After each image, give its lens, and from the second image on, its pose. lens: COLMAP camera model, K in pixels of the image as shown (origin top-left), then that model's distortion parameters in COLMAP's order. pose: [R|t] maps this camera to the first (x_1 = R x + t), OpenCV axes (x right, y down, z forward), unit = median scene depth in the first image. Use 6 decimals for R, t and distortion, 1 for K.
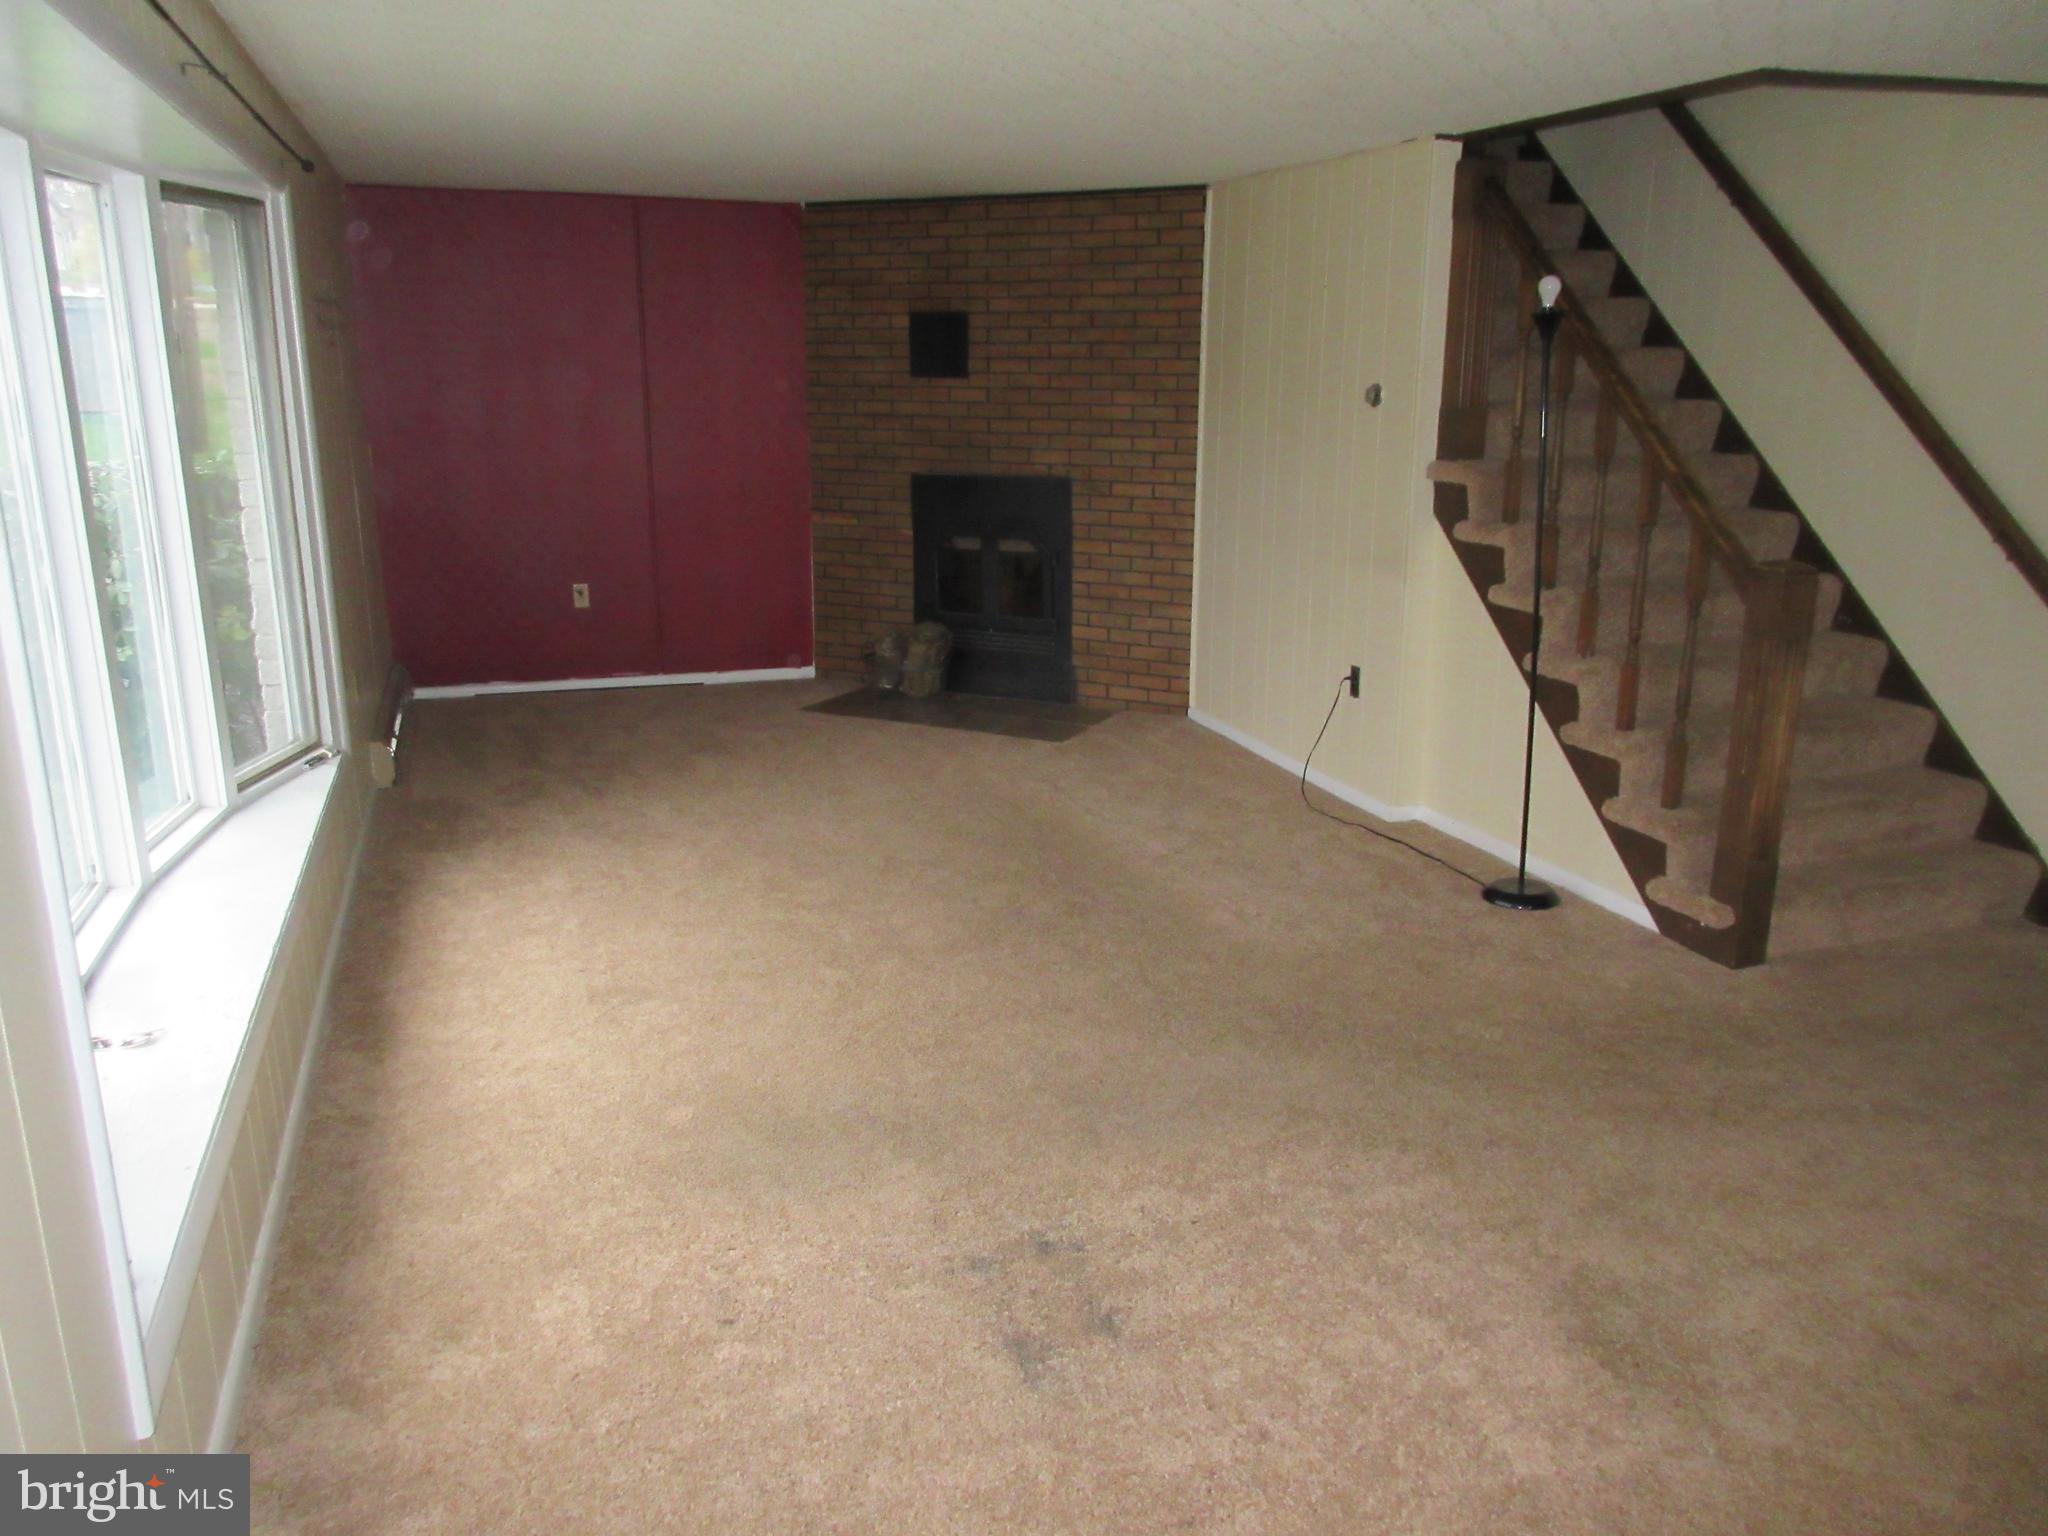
lens RADIAL K [[1524.6, 0, 1019.6], [0, 1524.6, 765.3], [0, 0, 1]] dist [-0.011365, 0.009635]
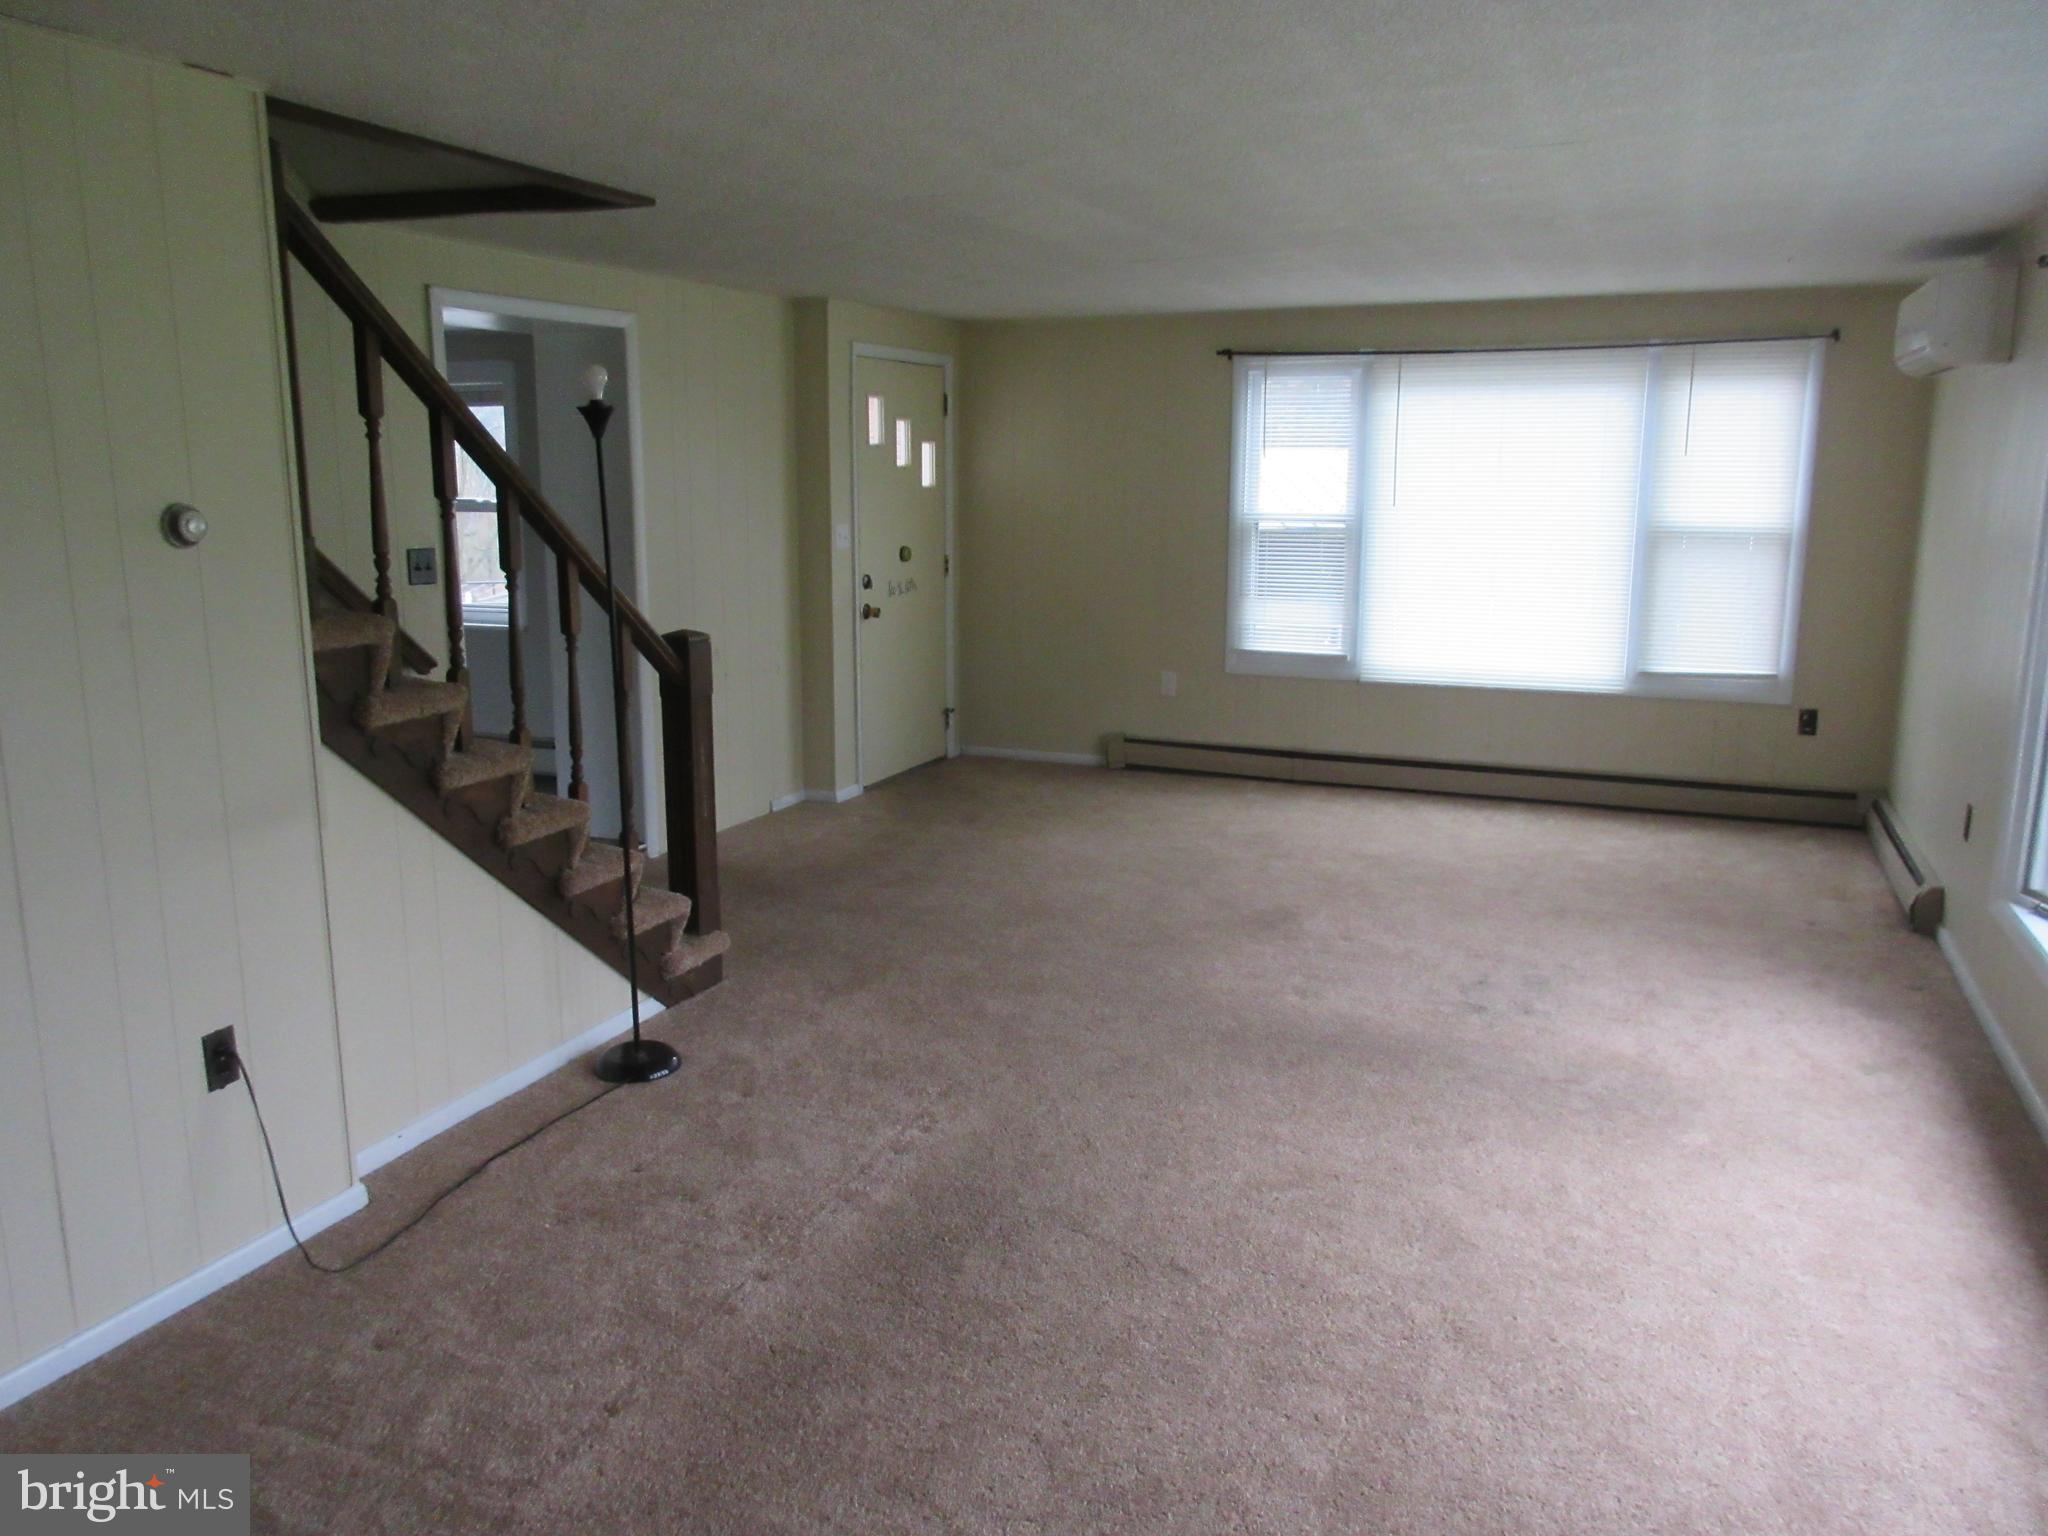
lens RADIAL K [[1524.6, 0, 1017.8], [0, 1524.6, 761.0], [0, 0, 1]] dist [-0.011365, 0.009635]
pose [[-0.739177, -0.130372, 0.660772, -0.336555], [0.183749, 0.904832, 0.384078, -0.316246], [-0.647961, 0.405318, -0.644875, 1.184691]]
